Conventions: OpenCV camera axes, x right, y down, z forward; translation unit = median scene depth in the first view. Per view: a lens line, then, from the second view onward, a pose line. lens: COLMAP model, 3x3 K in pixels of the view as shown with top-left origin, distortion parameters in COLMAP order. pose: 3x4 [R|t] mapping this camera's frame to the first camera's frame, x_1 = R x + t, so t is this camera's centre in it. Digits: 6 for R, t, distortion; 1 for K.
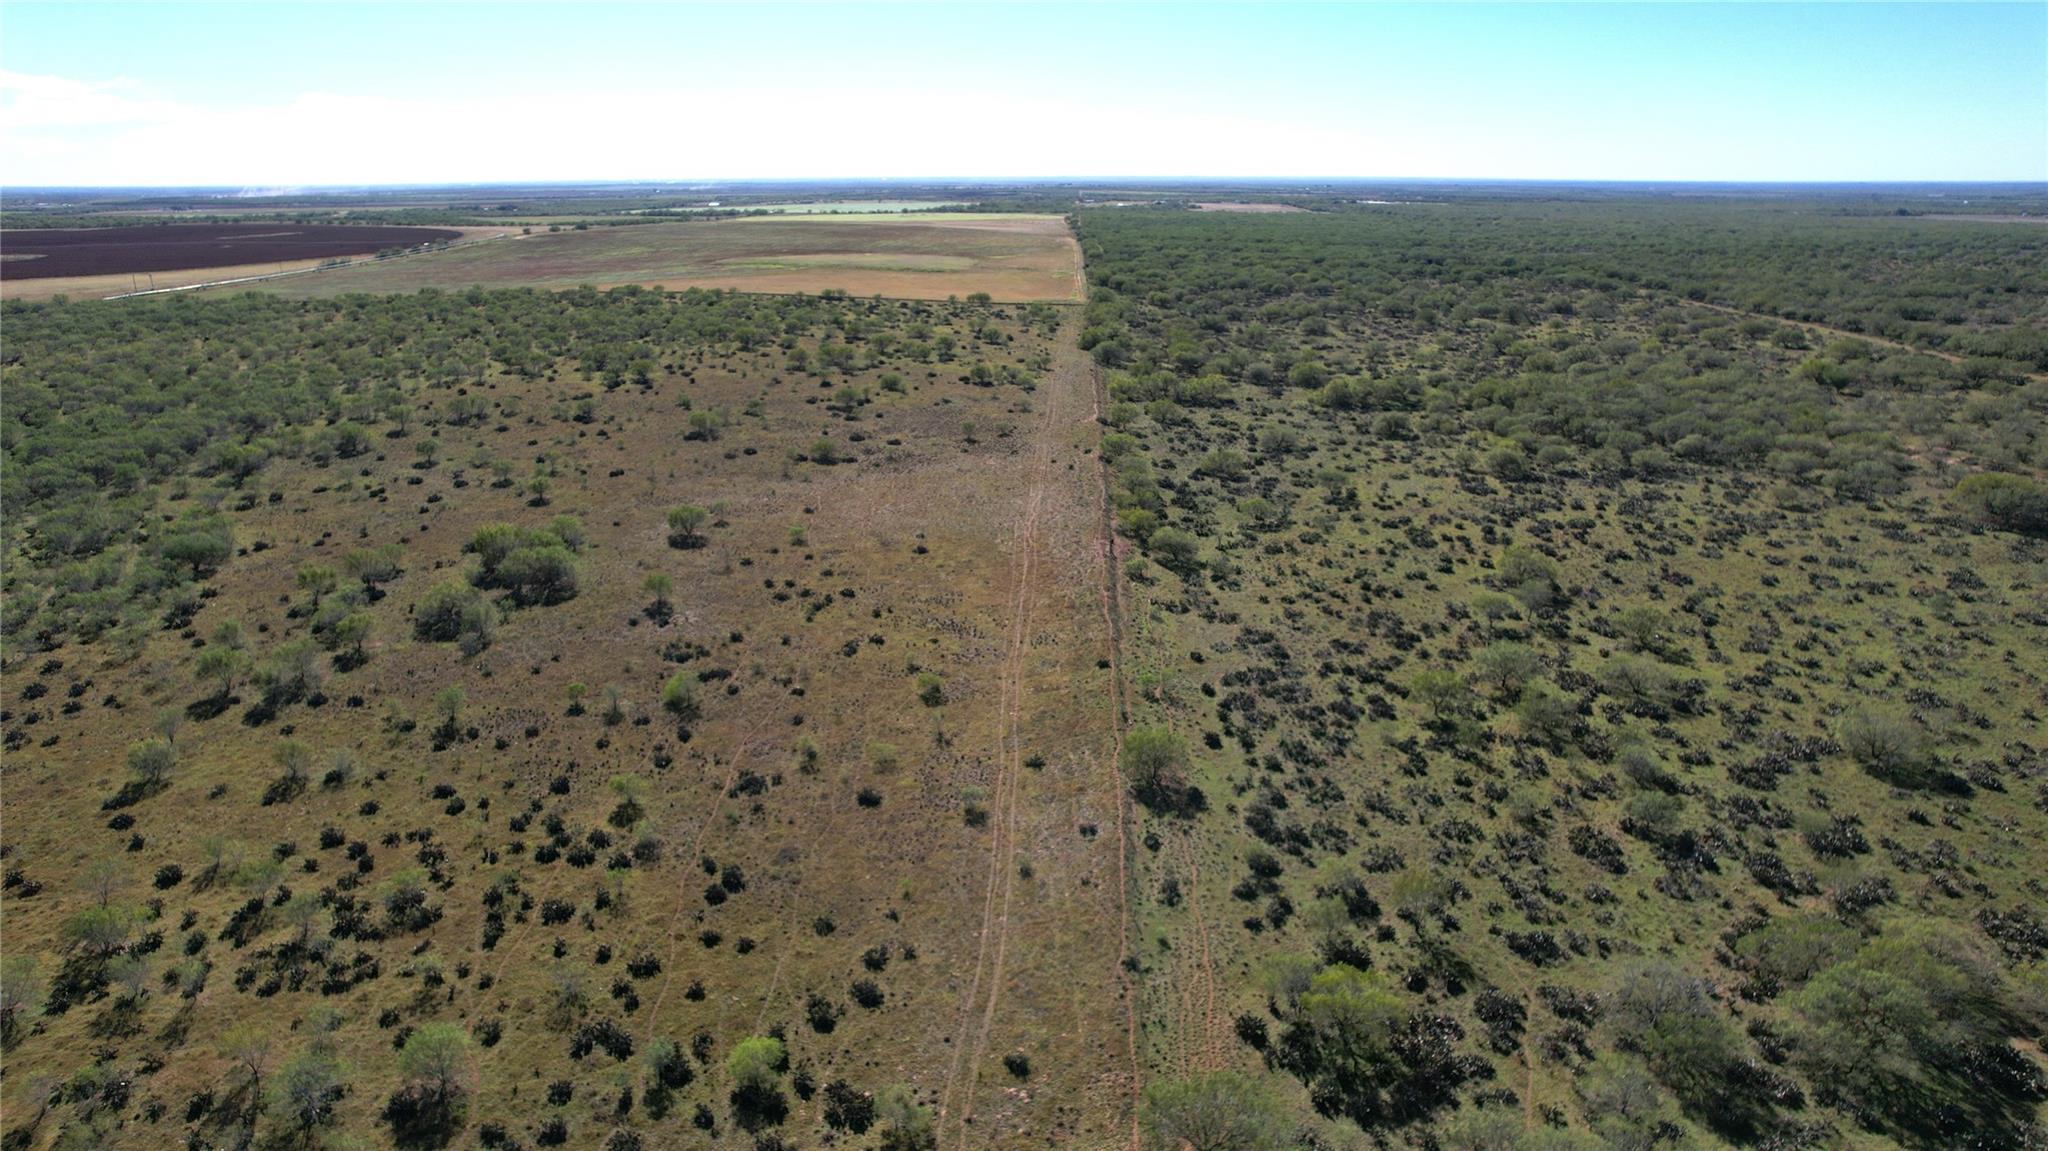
lens RADIAL K [[1316.8, 0, 1022.4], [0, 1316.8, 570.2], [0, 0, 1]] dist [-0.086046, 0.075980]
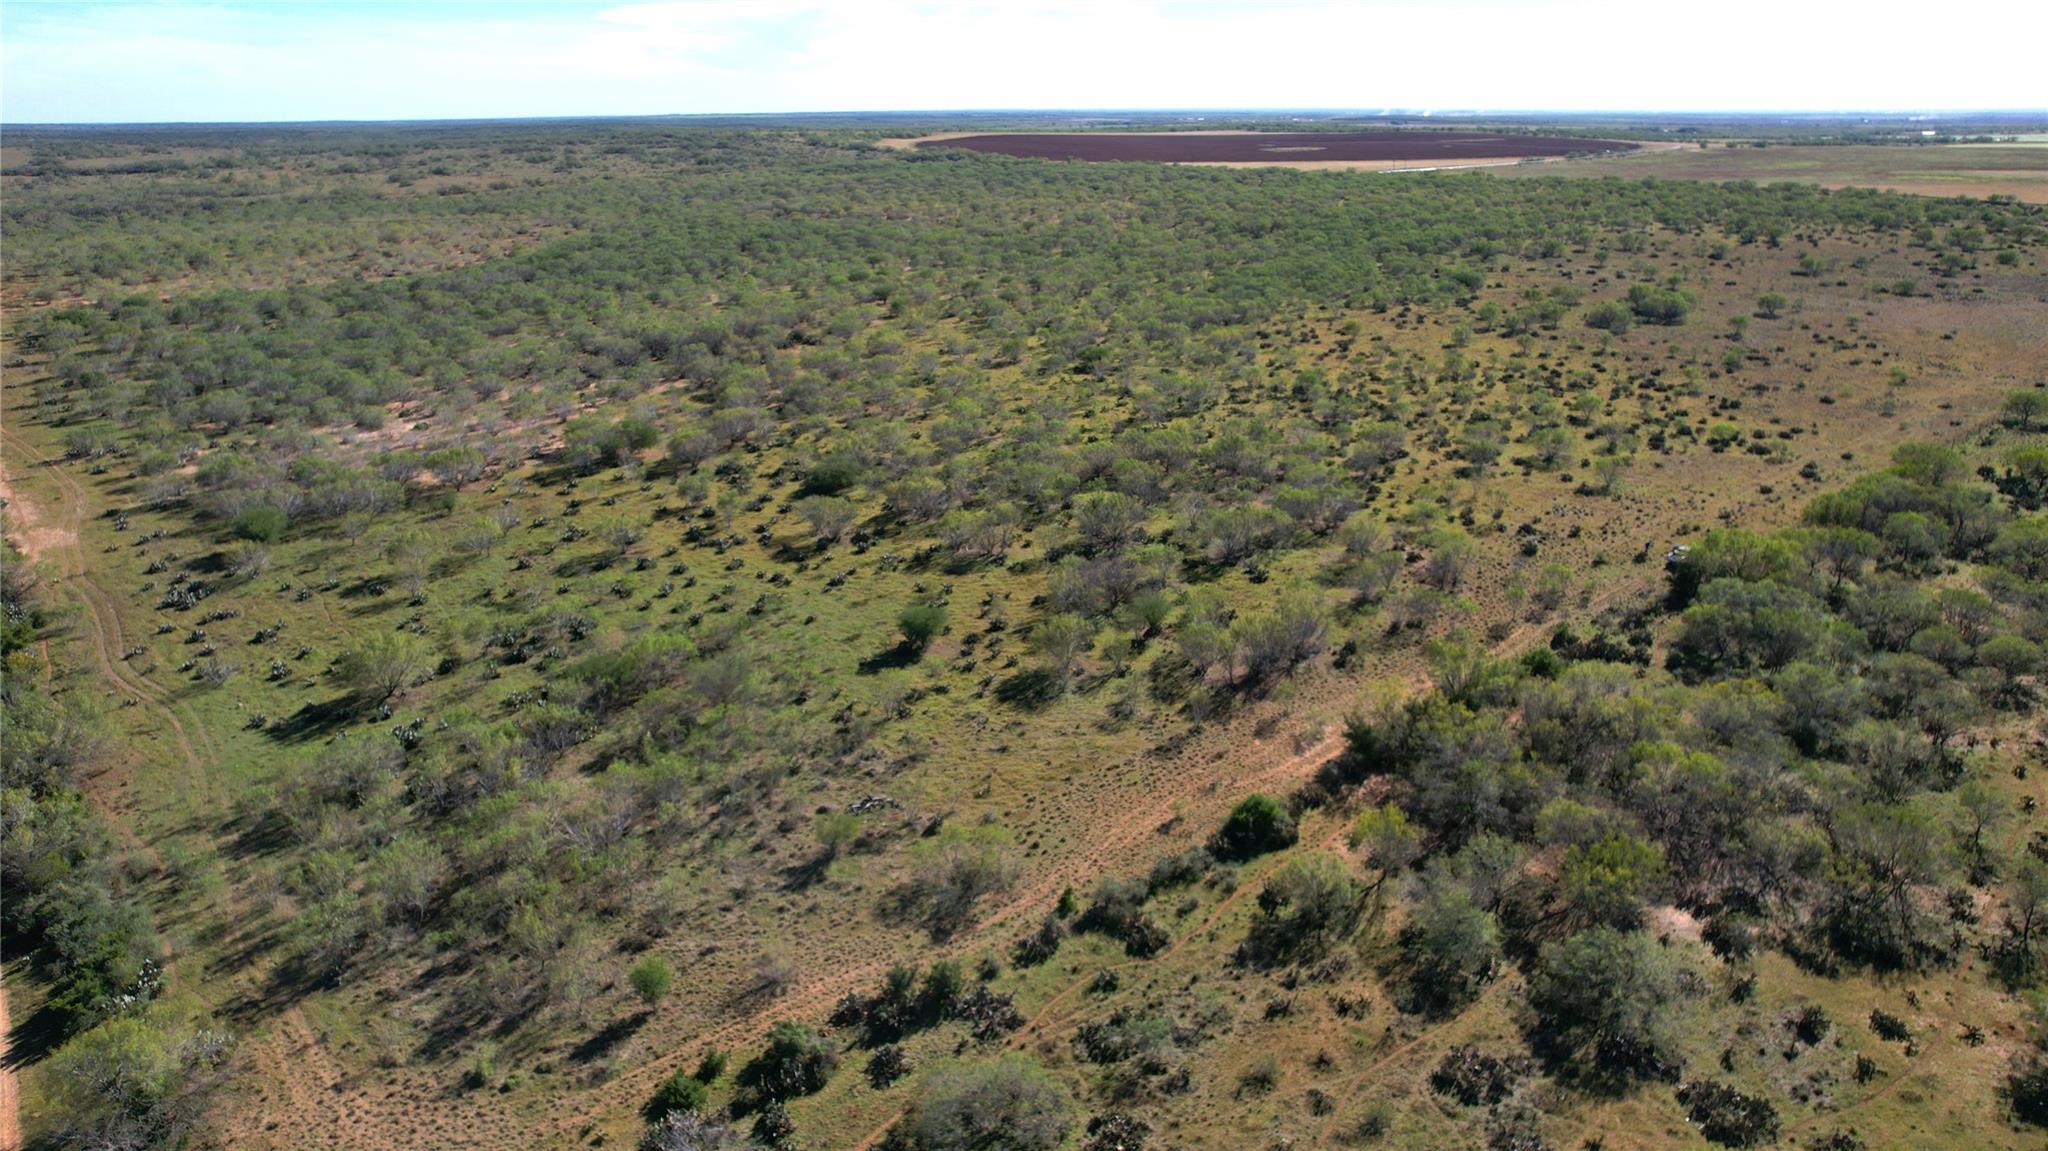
lens RADIAL K [[1316.8, 0, 1022.4], [0, 1316.8, 570.2], [0, 0, 1]] dist [-0.086046, 0.075980]
pose [[0.682664, 0.243148, -0.689093, 0.134994], [-0.207336, 0.968713, 0.136410, 0.129222], [0.700701, 0.049752, 0.711718, -0.343484]]
